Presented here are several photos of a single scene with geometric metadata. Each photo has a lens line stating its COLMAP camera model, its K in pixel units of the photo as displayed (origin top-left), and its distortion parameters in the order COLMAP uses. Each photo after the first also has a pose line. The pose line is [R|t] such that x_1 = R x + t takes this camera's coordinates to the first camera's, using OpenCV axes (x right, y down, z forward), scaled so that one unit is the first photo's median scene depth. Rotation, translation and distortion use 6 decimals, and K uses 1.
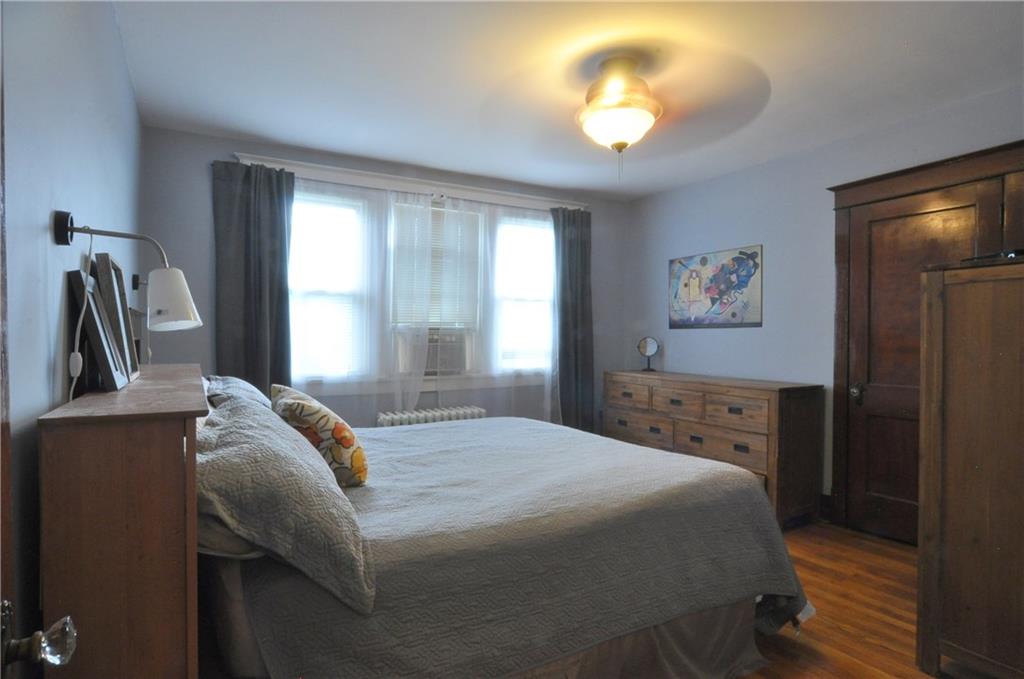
lens RADIAL K [[559.3, 0, 506.7], [0, 559.3, 341.2], [0, 0, 1]] dist [-0.029448, 0.002723]
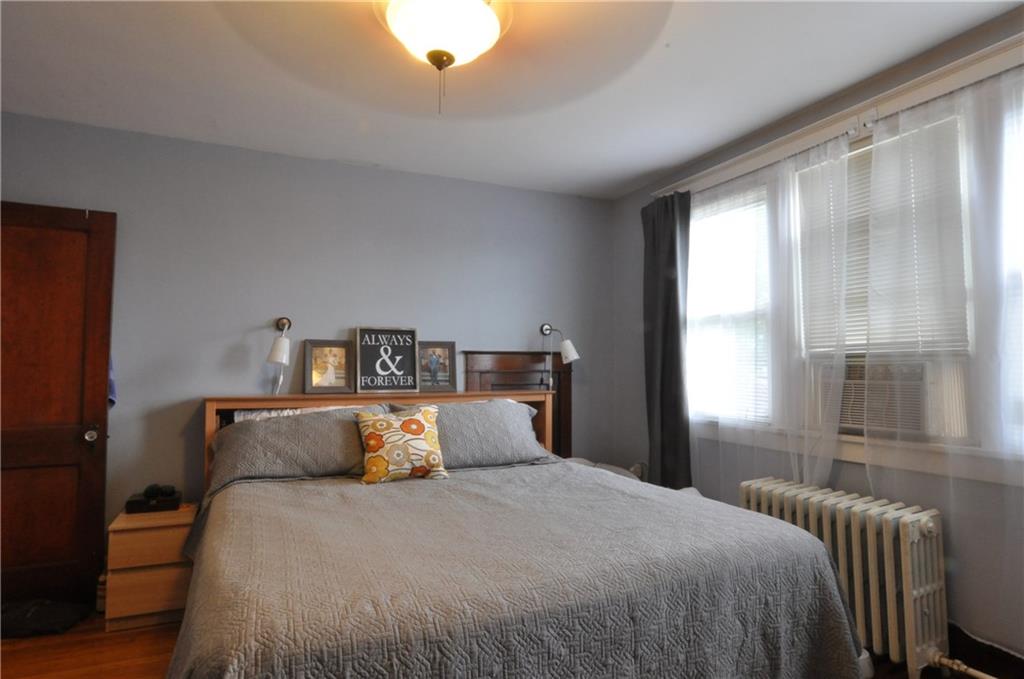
lens RADIAL K [[559.3, 0, 506.7], [0, 559.3, 341.2], [0, 0, 1]] dist [-0.029448, 0.002723]
pose [[-0.094475, -0.051436, -0.994198, 0.485235], [-0.004085, 0.998676, -0.051279, -0.006185], [0.995519, -0.000784, -0.094560, 0.699842]]
